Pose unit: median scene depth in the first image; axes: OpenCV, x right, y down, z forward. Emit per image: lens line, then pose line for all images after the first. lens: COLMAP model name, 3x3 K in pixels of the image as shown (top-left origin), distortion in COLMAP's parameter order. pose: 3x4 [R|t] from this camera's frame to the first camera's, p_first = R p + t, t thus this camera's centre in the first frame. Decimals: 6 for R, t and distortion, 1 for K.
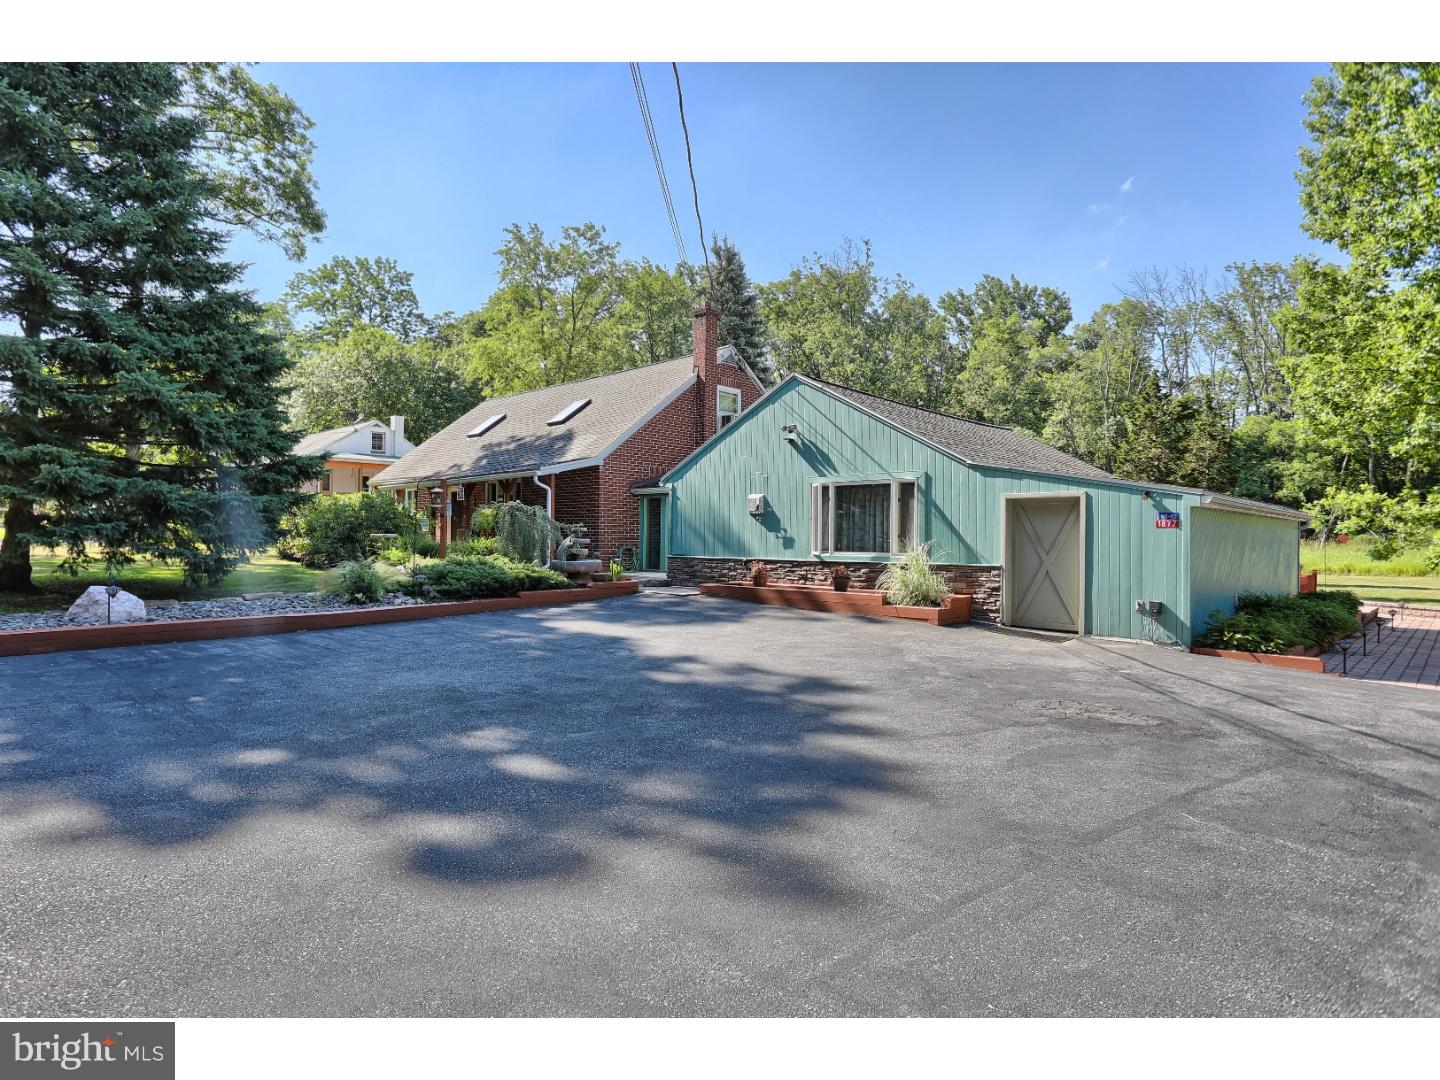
lens RADIAL K [[807.9, 0, 719.2], [0, 807.9, 543.1], [0, 0, 1]] dist [-0.002093, -0.000355]
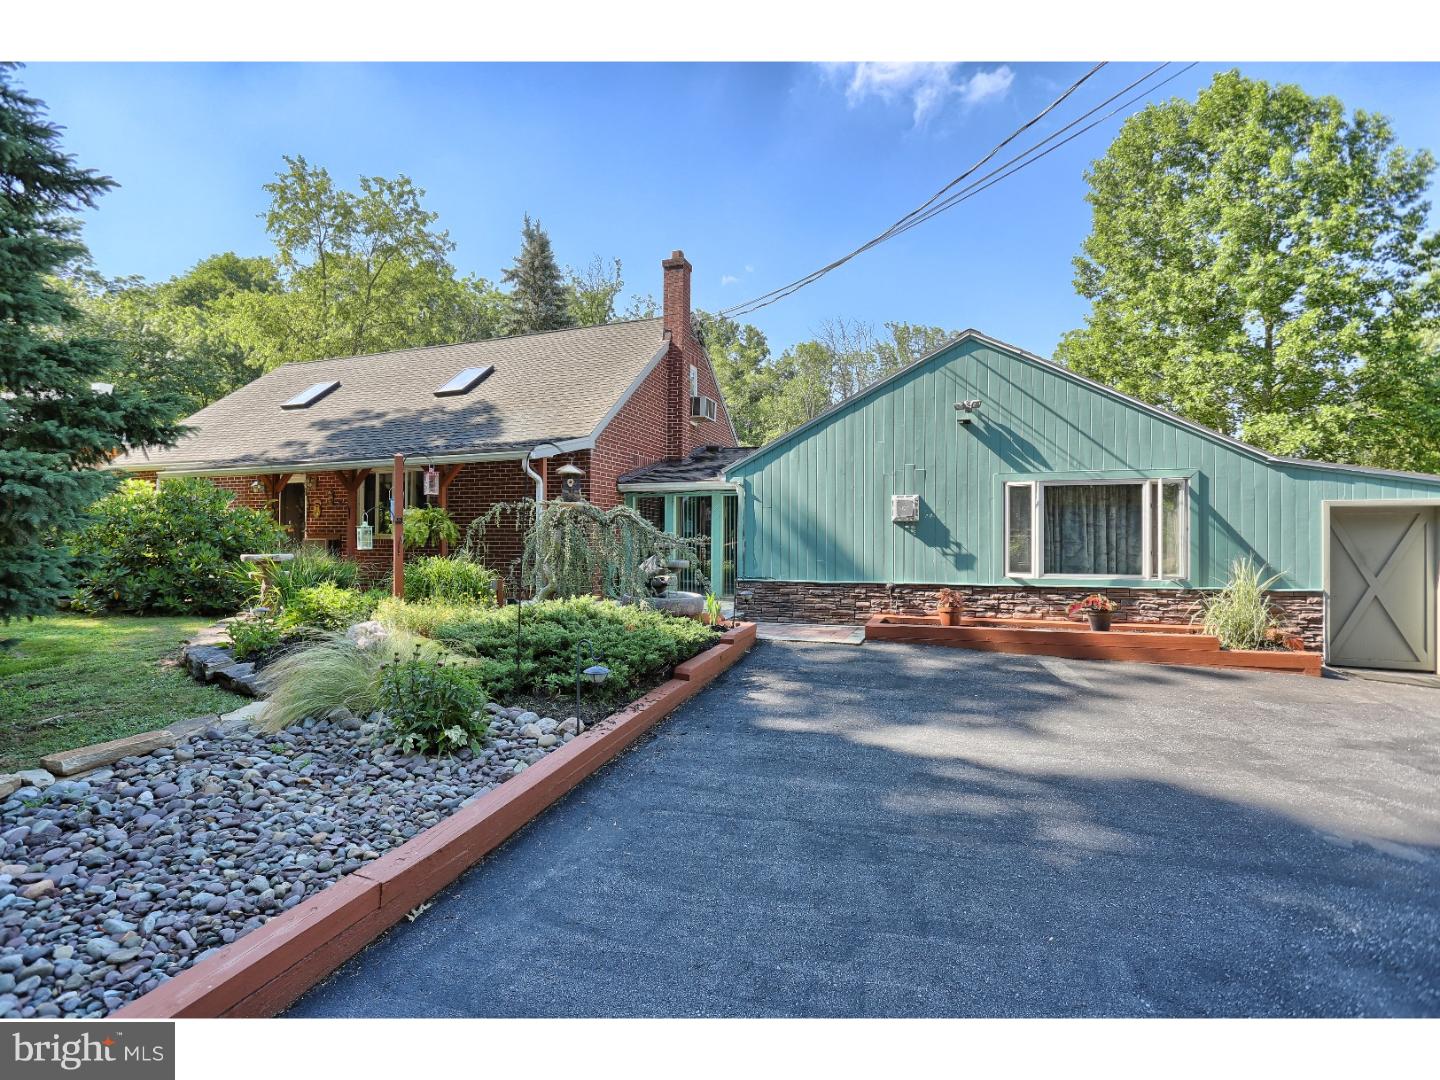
lens RADIAL K [[696.5, 0, 726.0], [0, 696.5, 533.3], [0, 0, 1]] dist [-0.033219, 0.011819]
pose [[0.912135, -0.006471, 0.409839, -0.371705], [0.008719, 0.999955, -0.003617, -0.025444], [-0.409797, 0.006873, 0.912151, 0.510525]]
